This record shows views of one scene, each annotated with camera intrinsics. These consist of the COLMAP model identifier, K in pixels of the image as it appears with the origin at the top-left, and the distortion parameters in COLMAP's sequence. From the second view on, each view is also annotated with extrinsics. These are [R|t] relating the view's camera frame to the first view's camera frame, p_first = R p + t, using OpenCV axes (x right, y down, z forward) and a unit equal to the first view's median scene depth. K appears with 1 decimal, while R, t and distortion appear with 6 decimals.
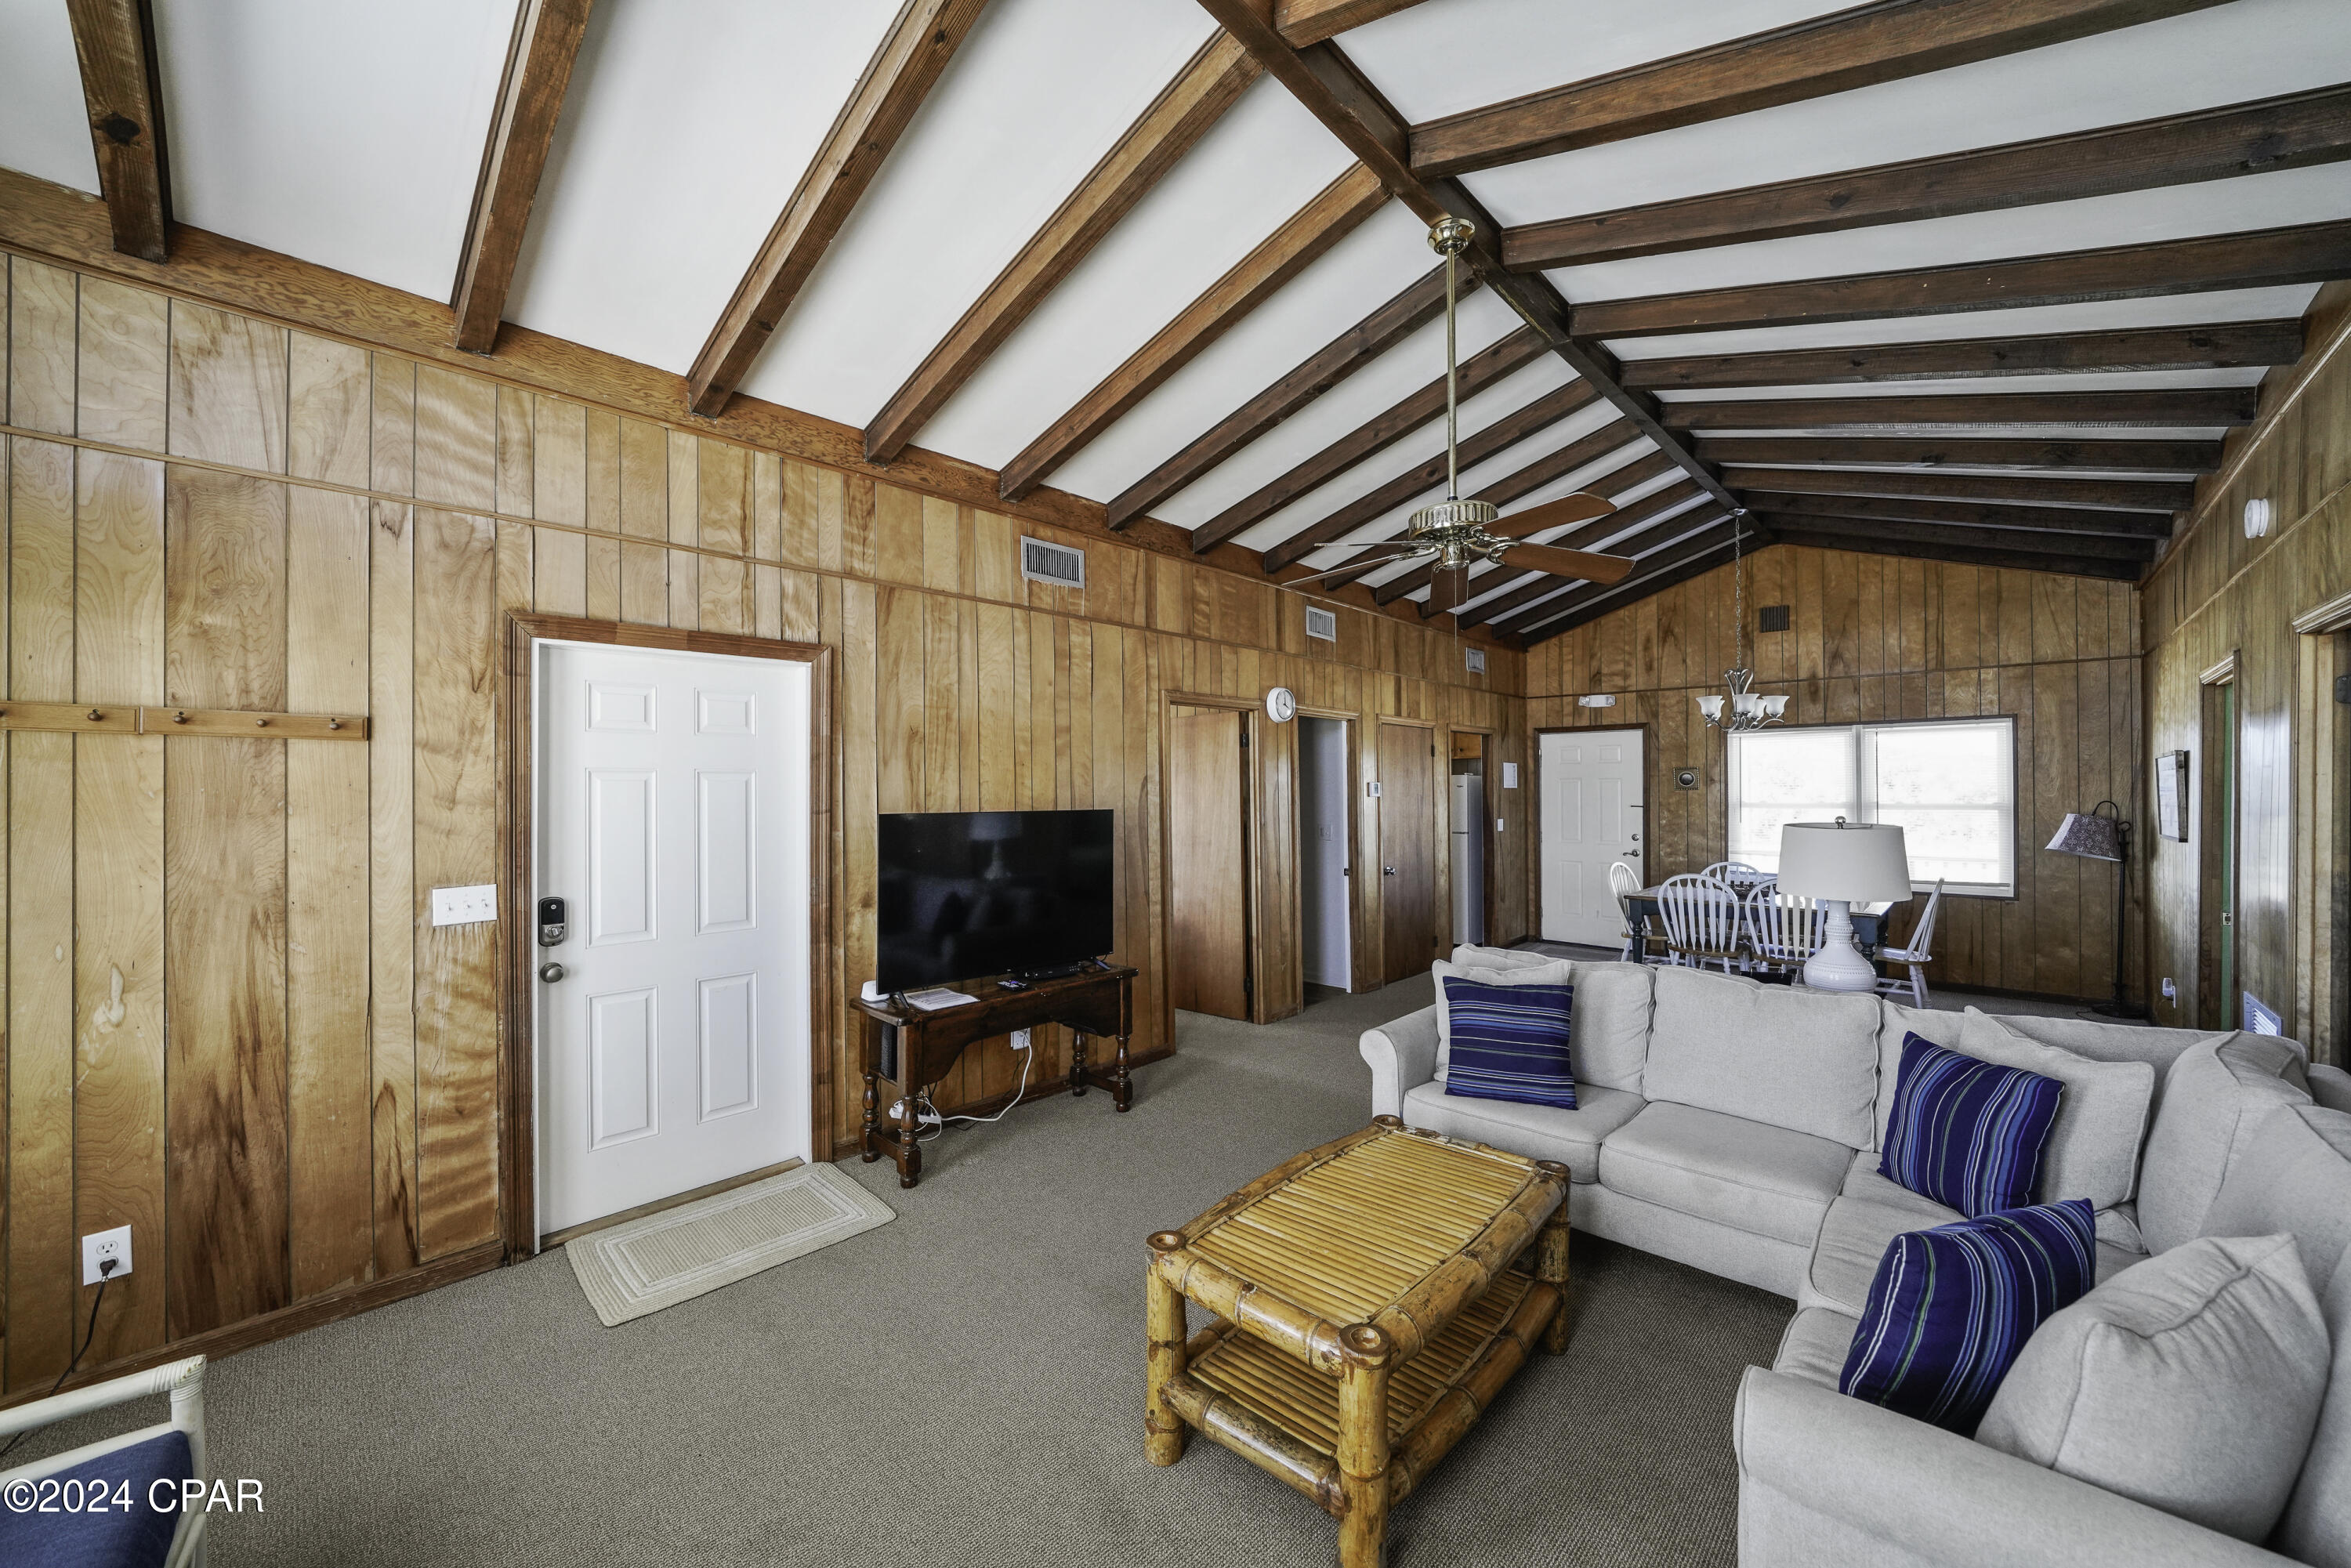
lens RADIAL K [[895.7, 0, 1179.4], [0, 895.7, 792.5], [0, 0, 1]] dist [-0.014008, 0.000169]
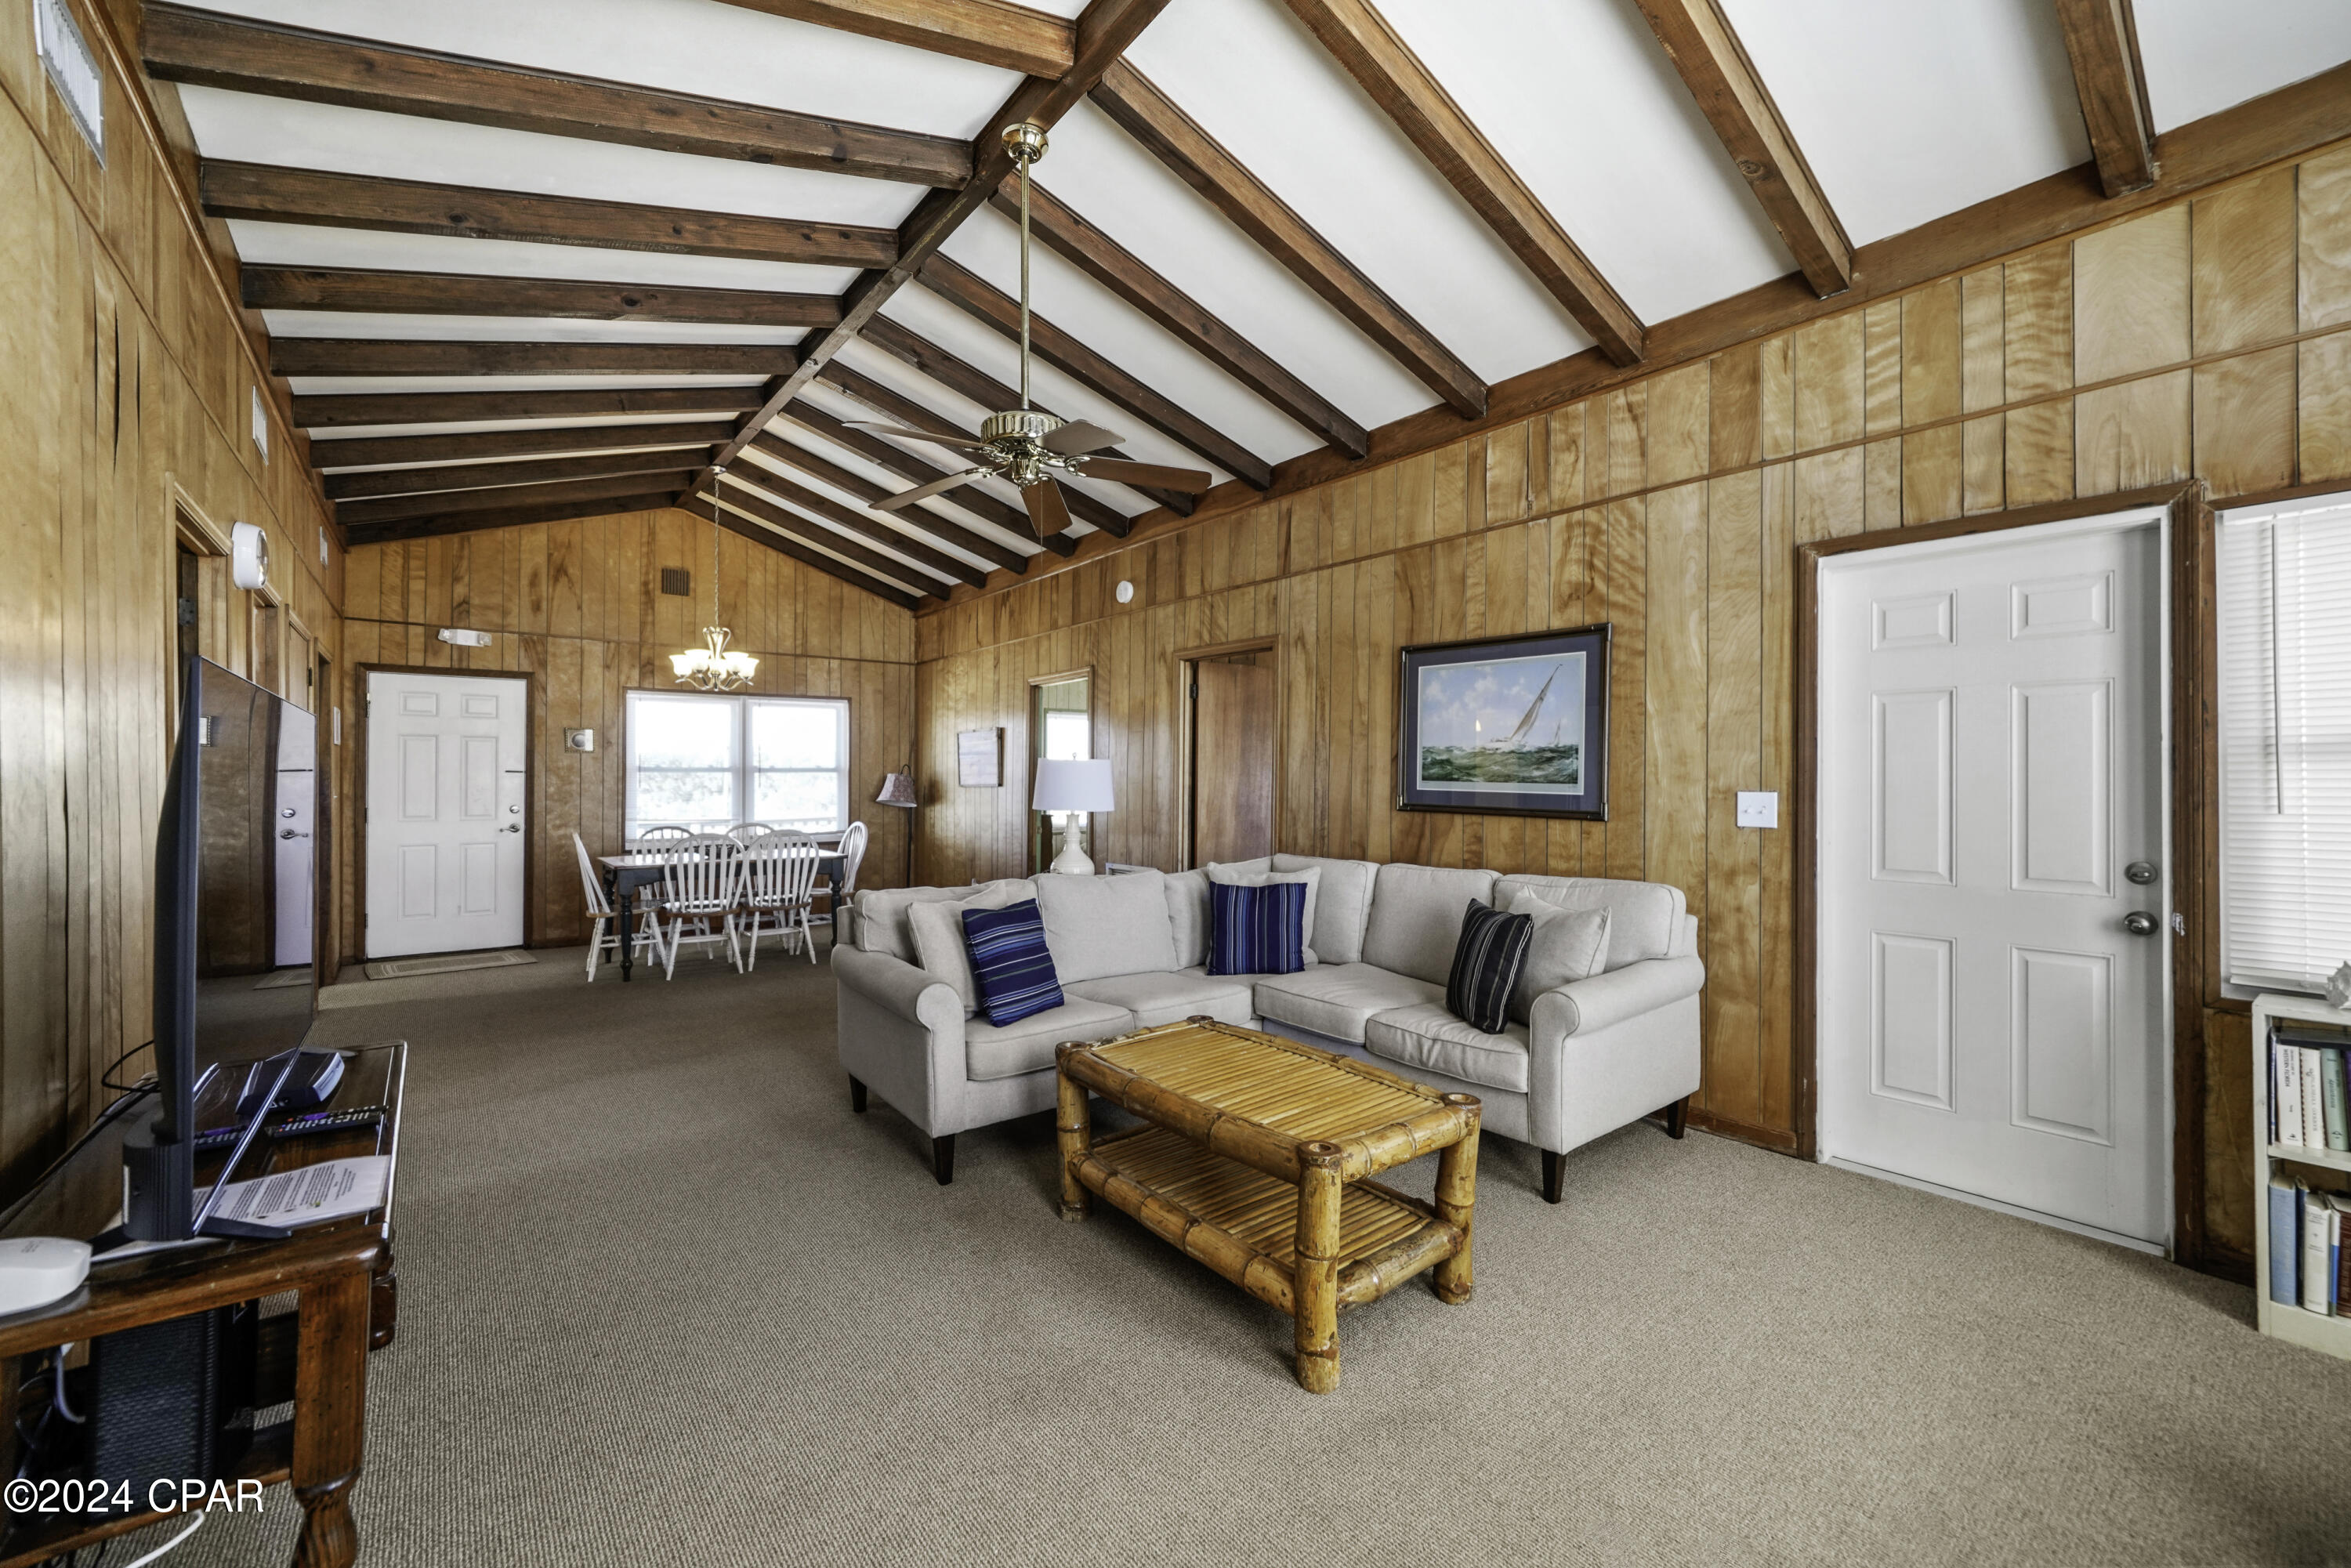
lens RADIAL K [[948.9, 0, 1175.5], [0, 948.9, 784.0], [0, 0, 1]] dist [0.001007, 0.000152]
pose [[0.155402, -0.000196, 0.987851, -0.275603], [0.005833, 0.999983, -0.000720, 0.032471], [-0.987834, 0.005874, 0.155401, 0.266967]]
